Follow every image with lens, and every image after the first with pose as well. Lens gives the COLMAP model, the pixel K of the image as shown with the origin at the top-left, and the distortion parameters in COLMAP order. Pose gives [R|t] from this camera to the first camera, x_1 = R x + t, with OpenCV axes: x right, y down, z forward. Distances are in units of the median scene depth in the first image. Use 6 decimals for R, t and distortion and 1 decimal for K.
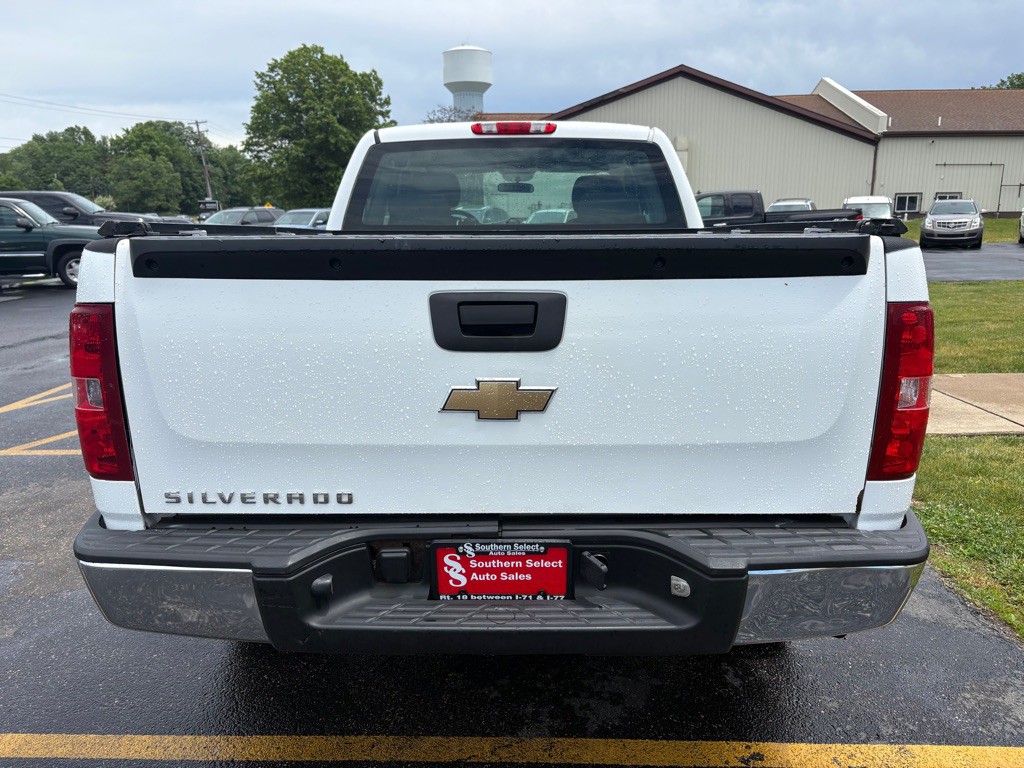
lens RADIAL K [[772.7, 0, 513.8], [0, 772.7, 400.4], [0, 0, 1]] dist [0.034035, -0.043554]
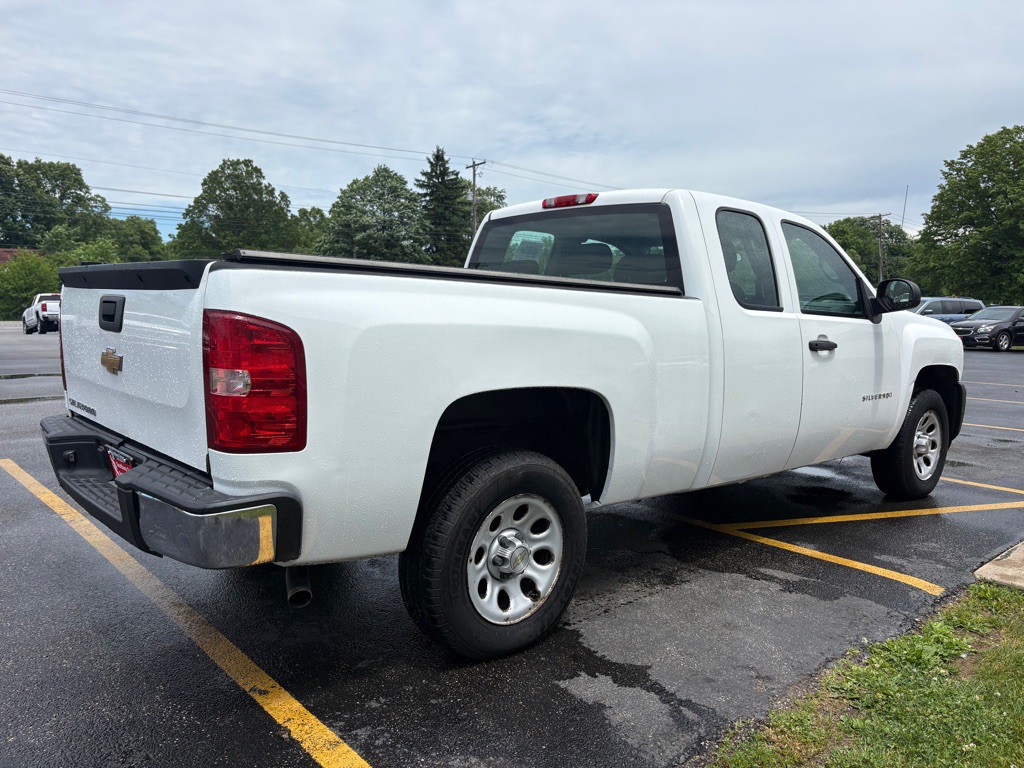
lens RADIAL K [[772.7, 0, 513.8], [0, 772.7, 400.4], [0, 0, 1]] dist [0.034035, -0.043554]
pose [[0.671895, 0.111630, -0.732186, 1.020839], [-0.193993, 0.980588, -0.028517, -0.020858], [0.714789, 0.161199, 0.680508, 0.274719]]
